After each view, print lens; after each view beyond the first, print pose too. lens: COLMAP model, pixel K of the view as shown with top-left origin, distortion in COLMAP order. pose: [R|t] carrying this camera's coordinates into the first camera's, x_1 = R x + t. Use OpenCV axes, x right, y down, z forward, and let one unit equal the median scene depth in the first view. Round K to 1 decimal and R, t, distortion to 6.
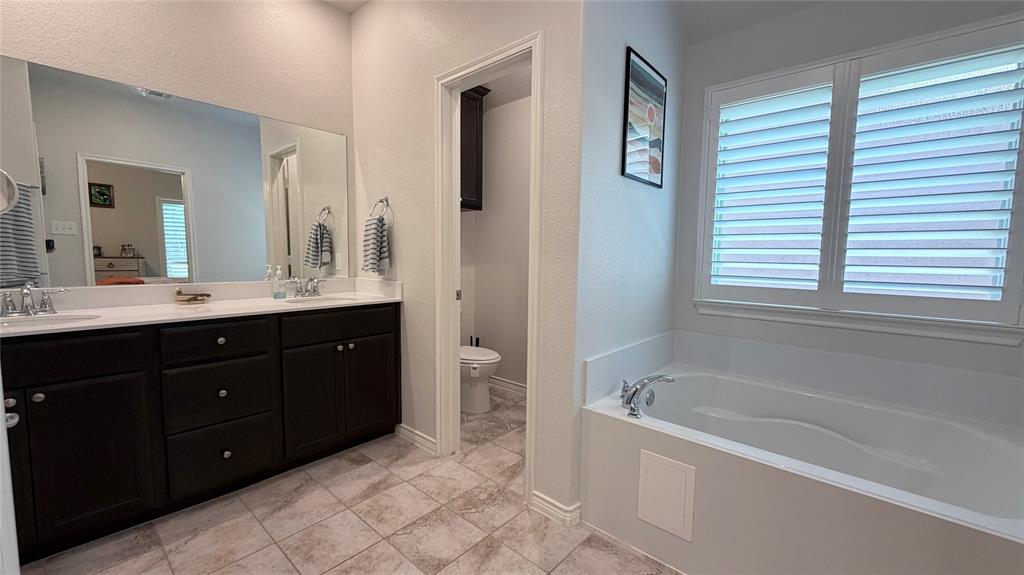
lens RADIAL K [[408.3, 0, 513.6], [0, 408.3, 288.6], [0, 0, 1]] dist [-0.000648, -0.000406]
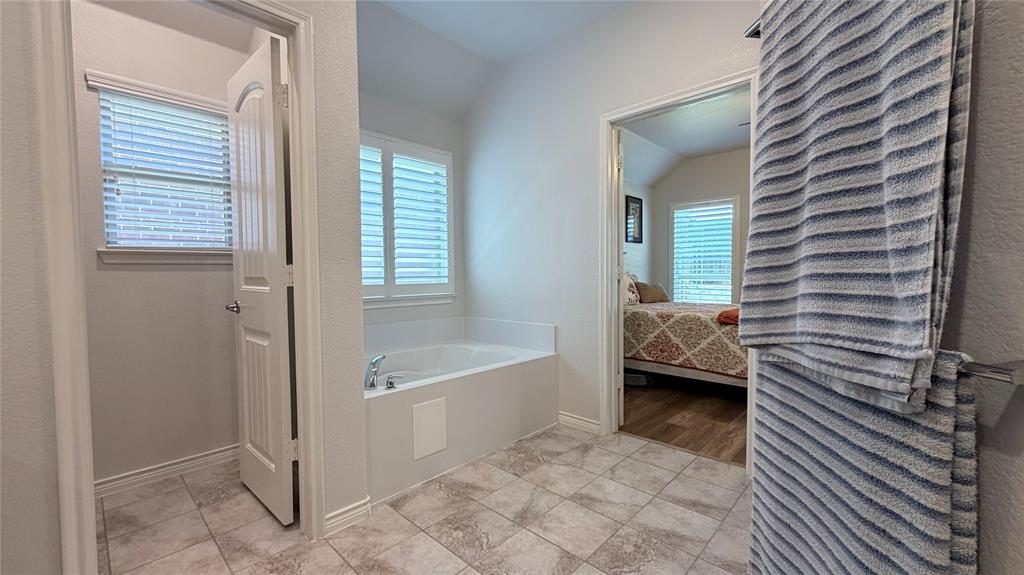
lens RADIAL K [[408.3, 0, 513.6], [0, 408.3, 288.6], [0, 0, 1]] dist [-0.000648, -0.000406]
pose [[0.029263, -0.049935, 0.998324, -0.830528], [0.094369, 0.994428, 0.046974, -0.007135], [-0.995107, 0.092837, 0.033812, 0.523305]]
